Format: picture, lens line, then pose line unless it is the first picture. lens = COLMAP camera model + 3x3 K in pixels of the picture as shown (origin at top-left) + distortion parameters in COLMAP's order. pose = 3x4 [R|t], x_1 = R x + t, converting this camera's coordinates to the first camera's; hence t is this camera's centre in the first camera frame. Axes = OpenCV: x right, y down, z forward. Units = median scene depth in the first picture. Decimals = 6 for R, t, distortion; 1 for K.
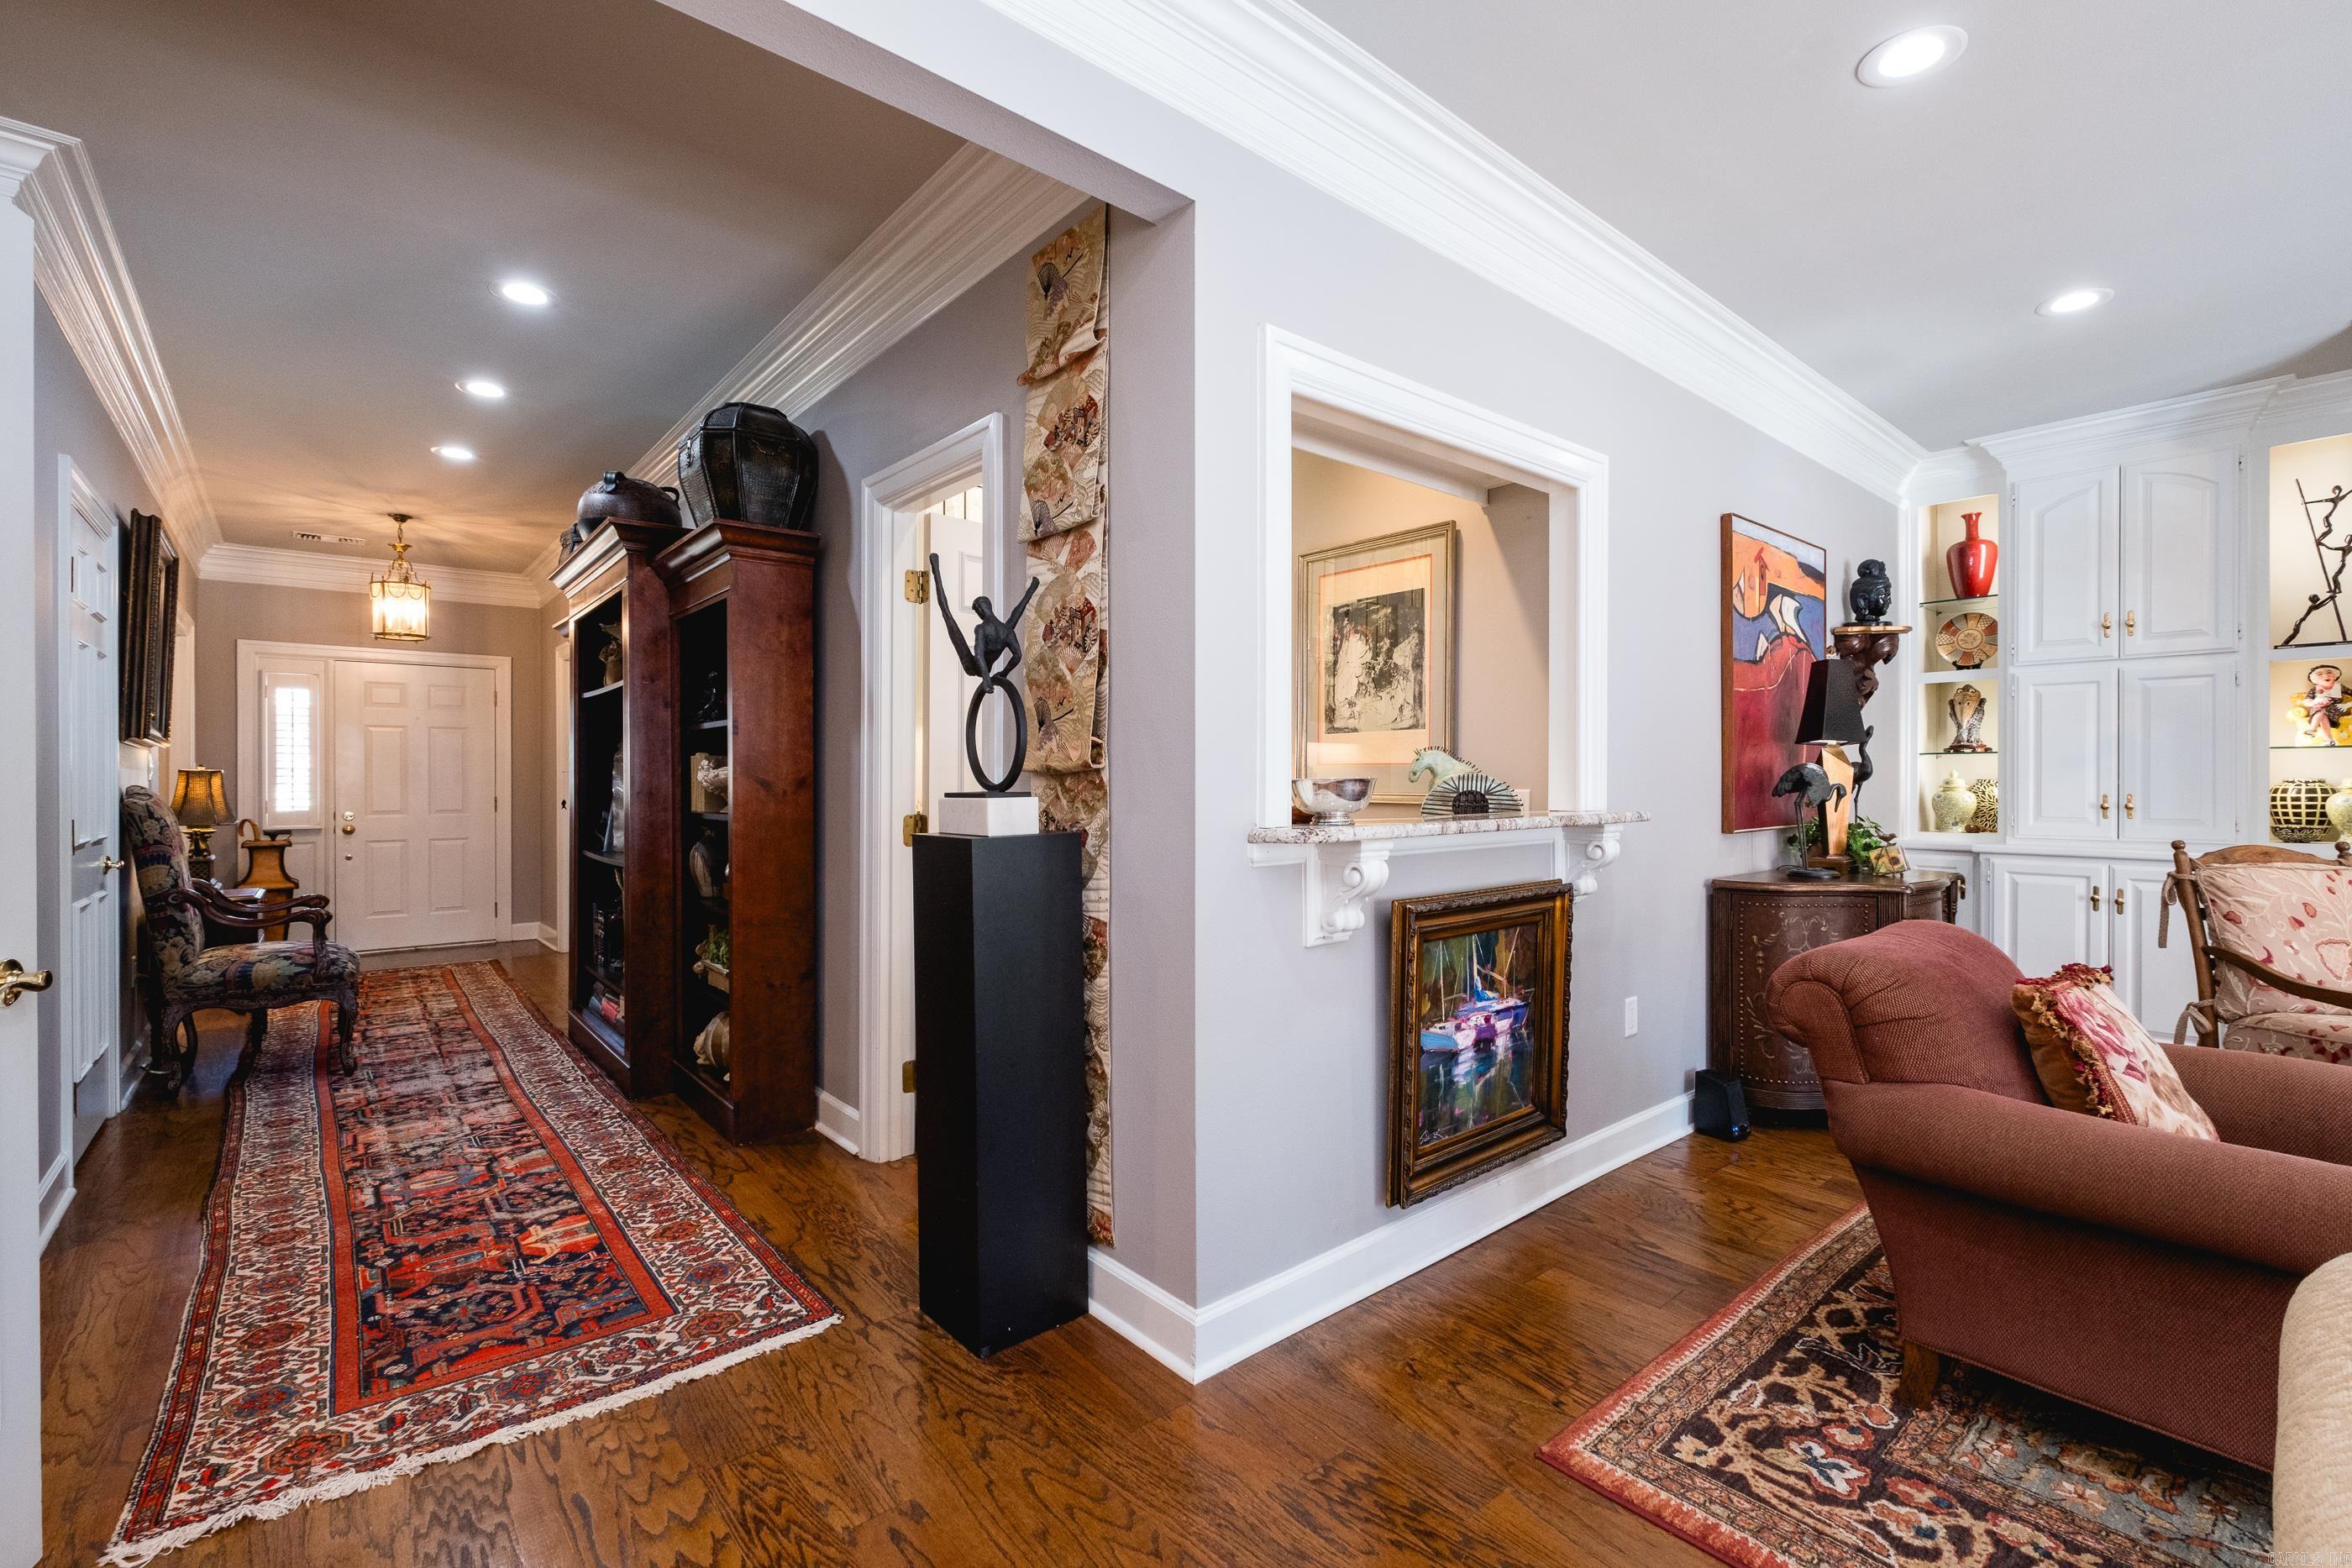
lens RADIAL K [[1026.5, 0, 1239.1], [0, 1026.5, 776.1], [0, 0, 1]] dist [0.008535, -0.004383]
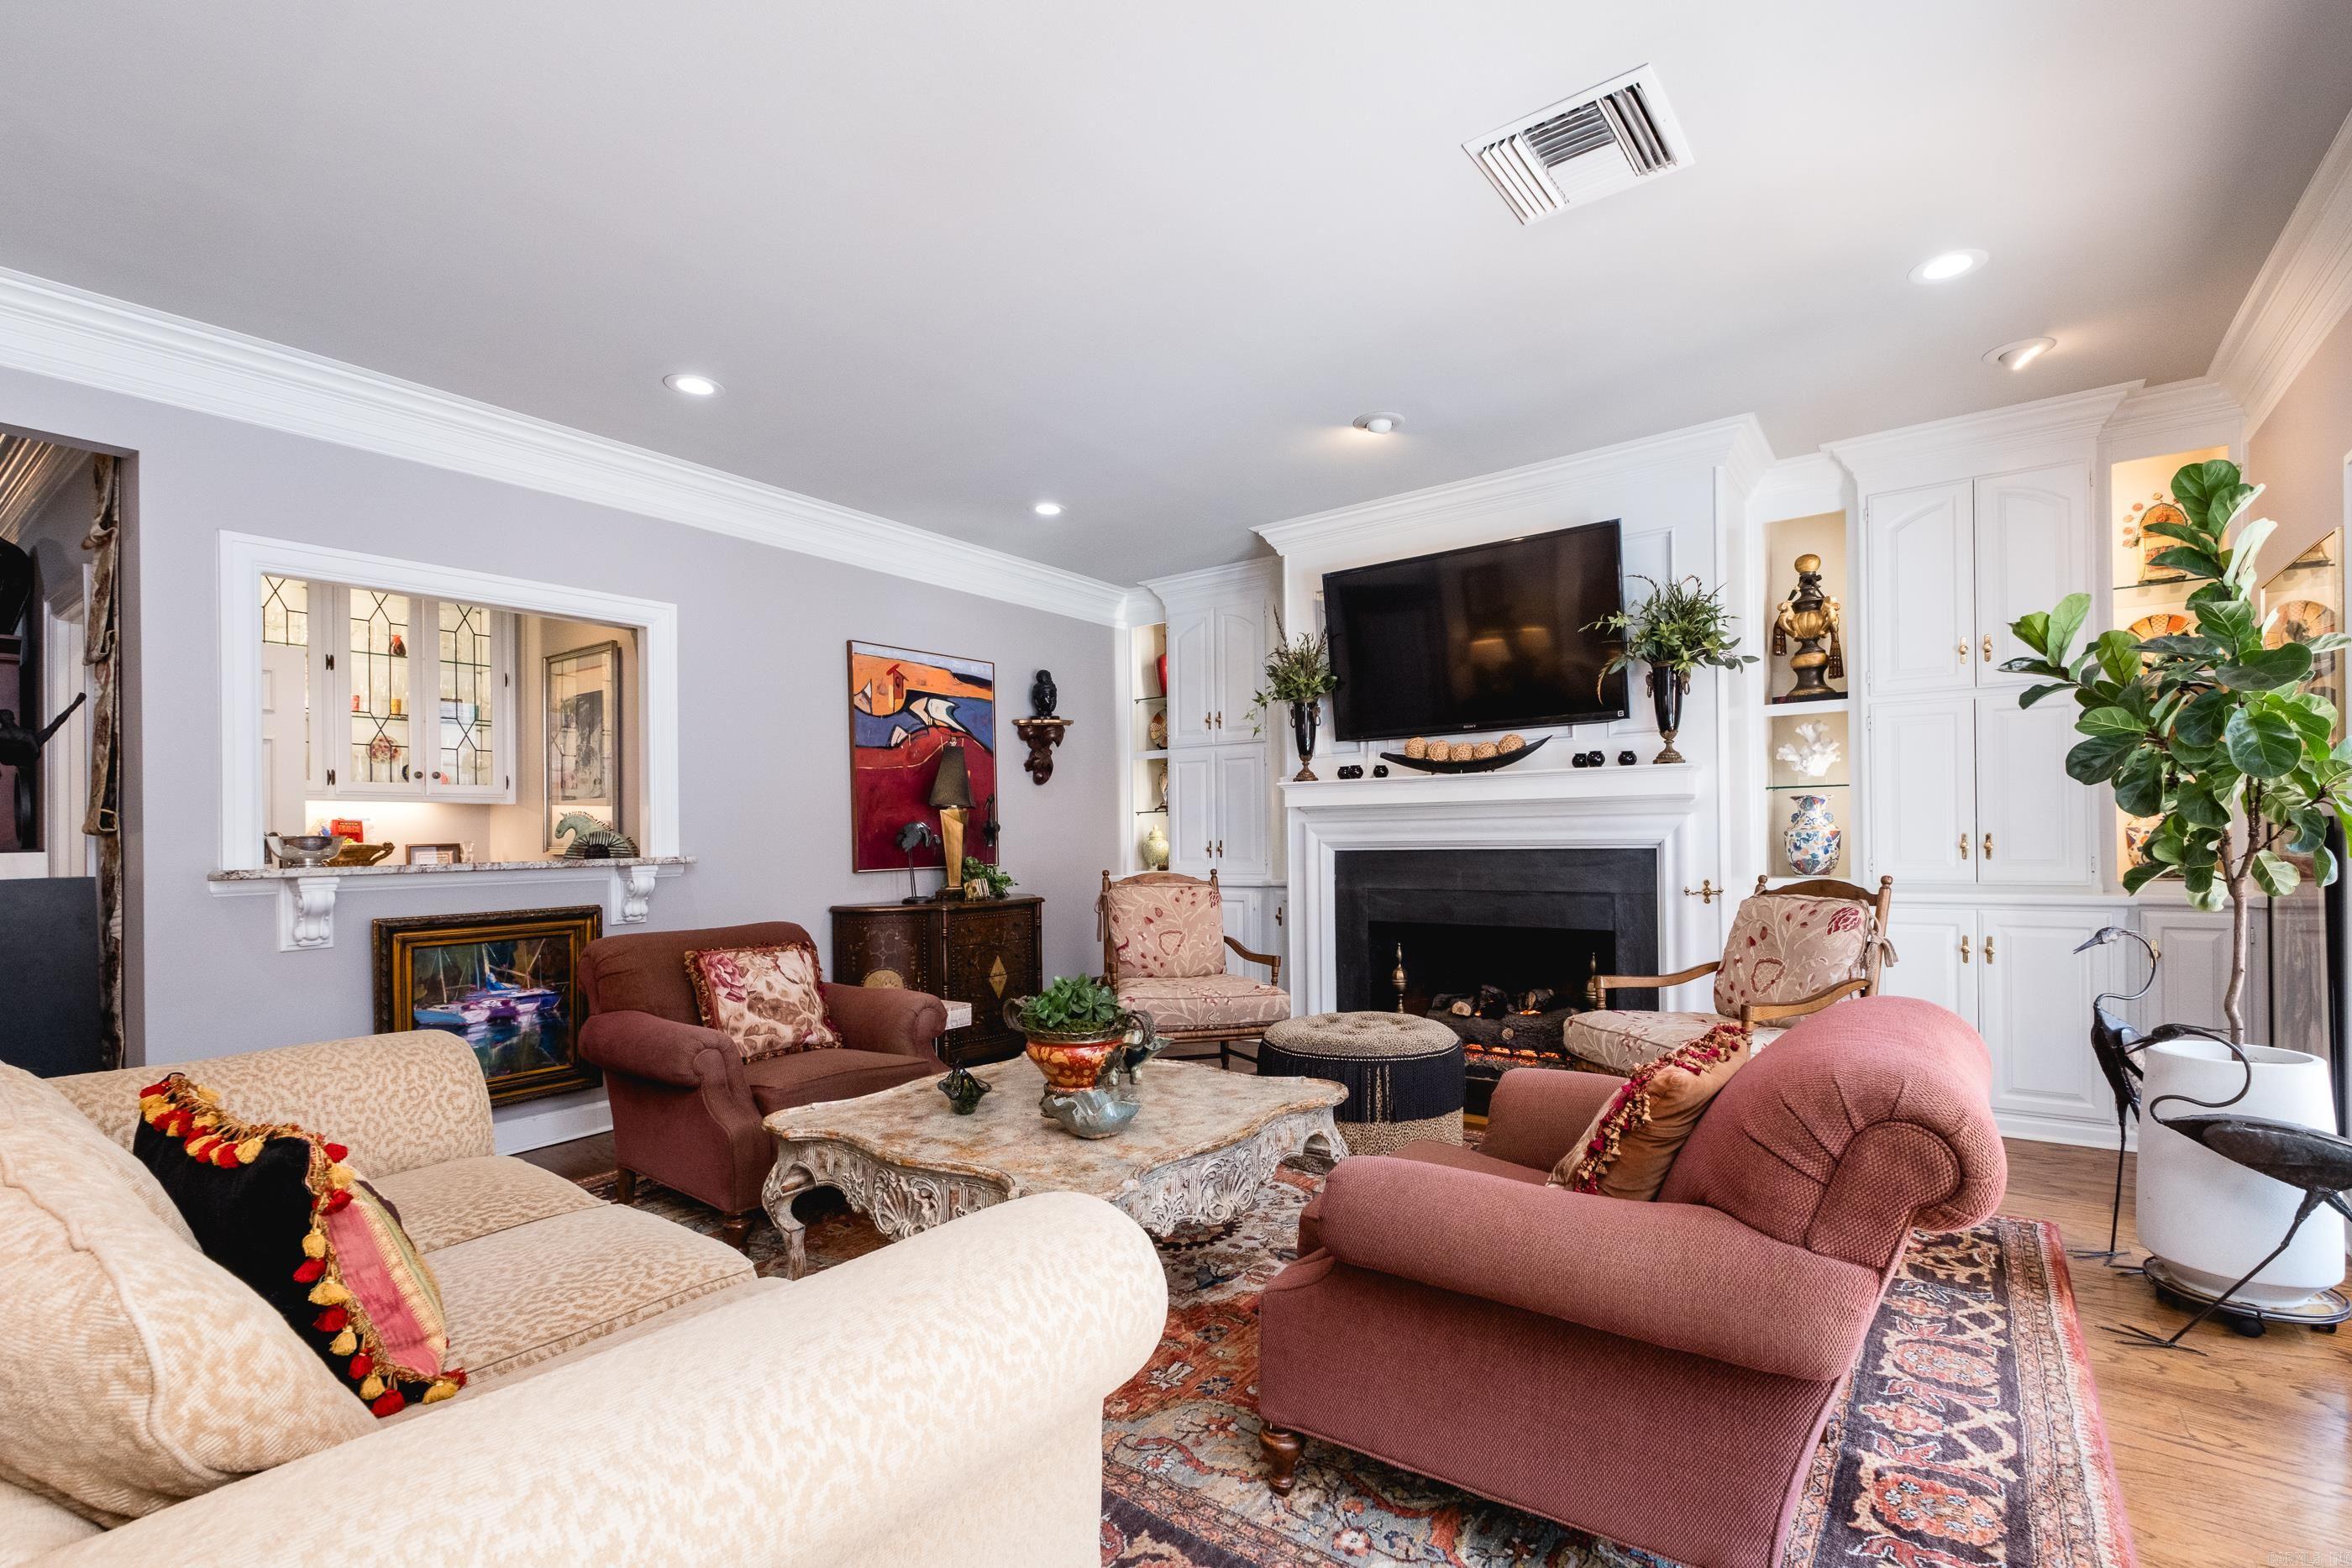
lens RADIAL K [[1026.5, 0, 1231.6], [0, 1026.5, 844.6], [0, 0, 1]] dist [0.008535, -0.004383]
pose [[0.973292, -0.015368, 0.229055, 0.639532], [0.013269, 0.999855, 0.010703, 0.010164], [-0.229186, -0.007378, 0.973355, -0.444999]]
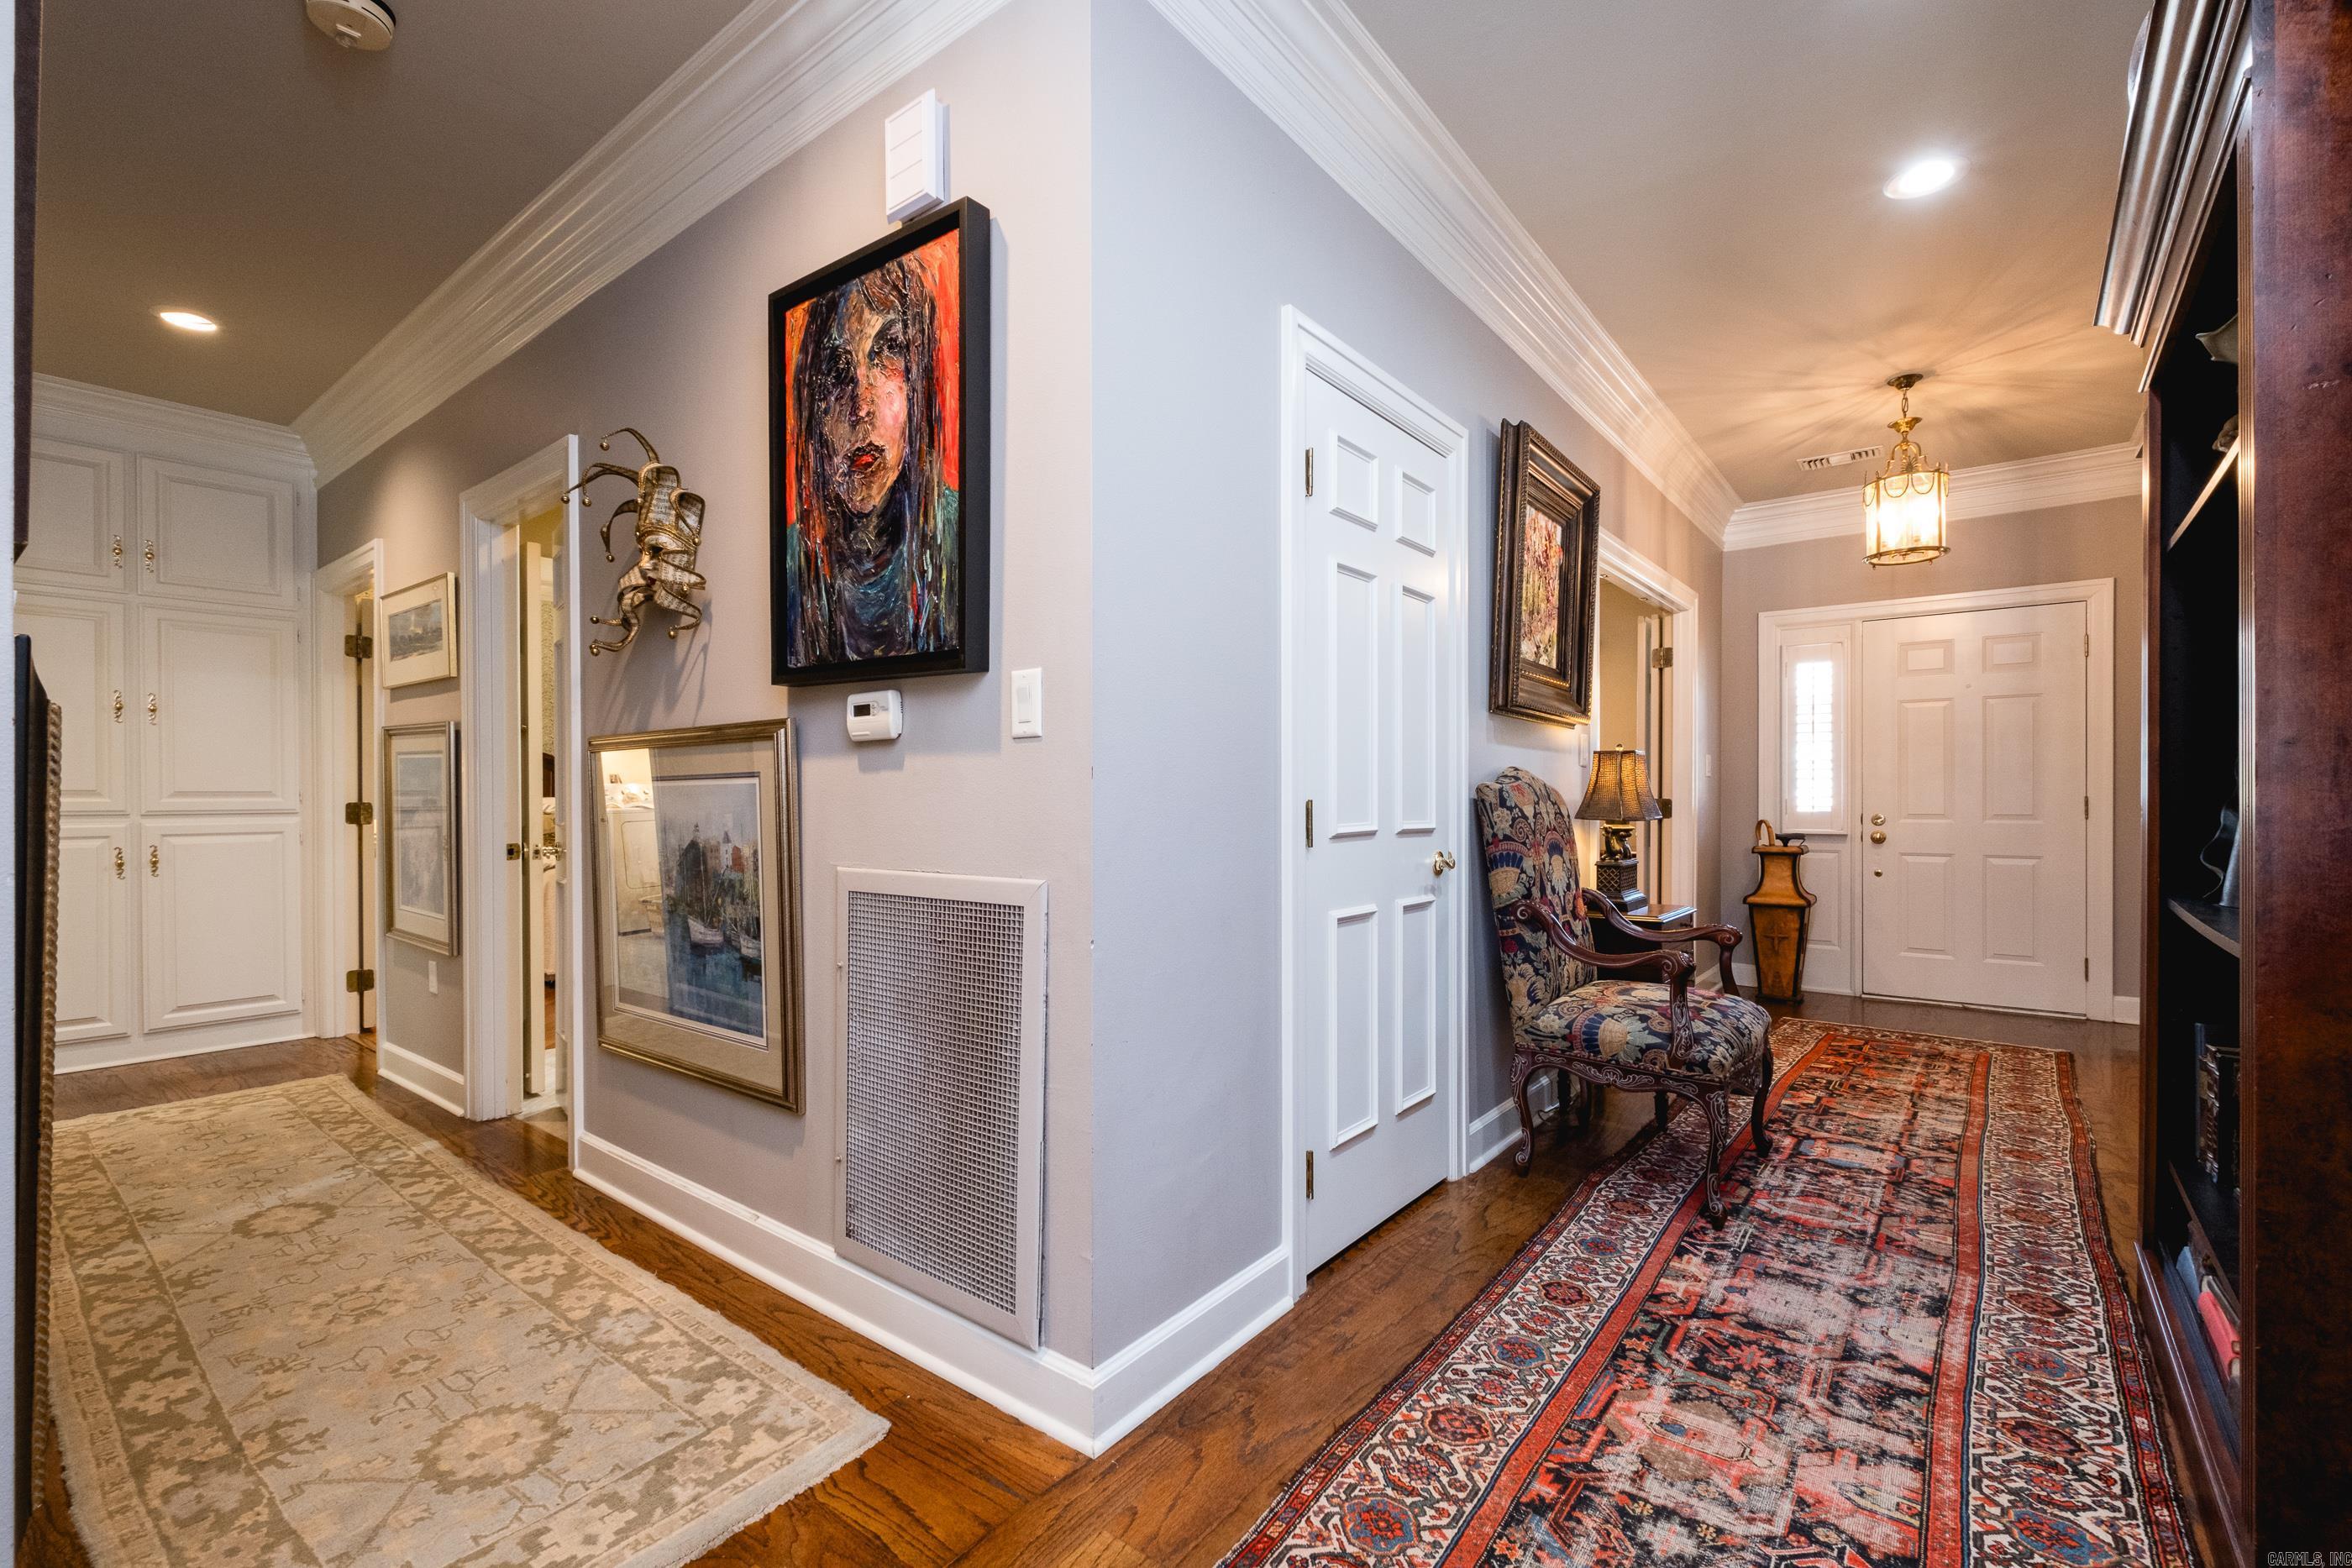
lens RADIAL K [[1026.5, 0, 1159.2], [0, 1026.5, 803.5], [0, 0, 1]] dist [0.008535, -0.004383]
pose [[0.156537, 0.004302, -0.987663, -0.311481], [0.007542, 0.999956, 0.005551, 0.030715], [0.987643, -0.008318, 0.156498, 0.582389]]
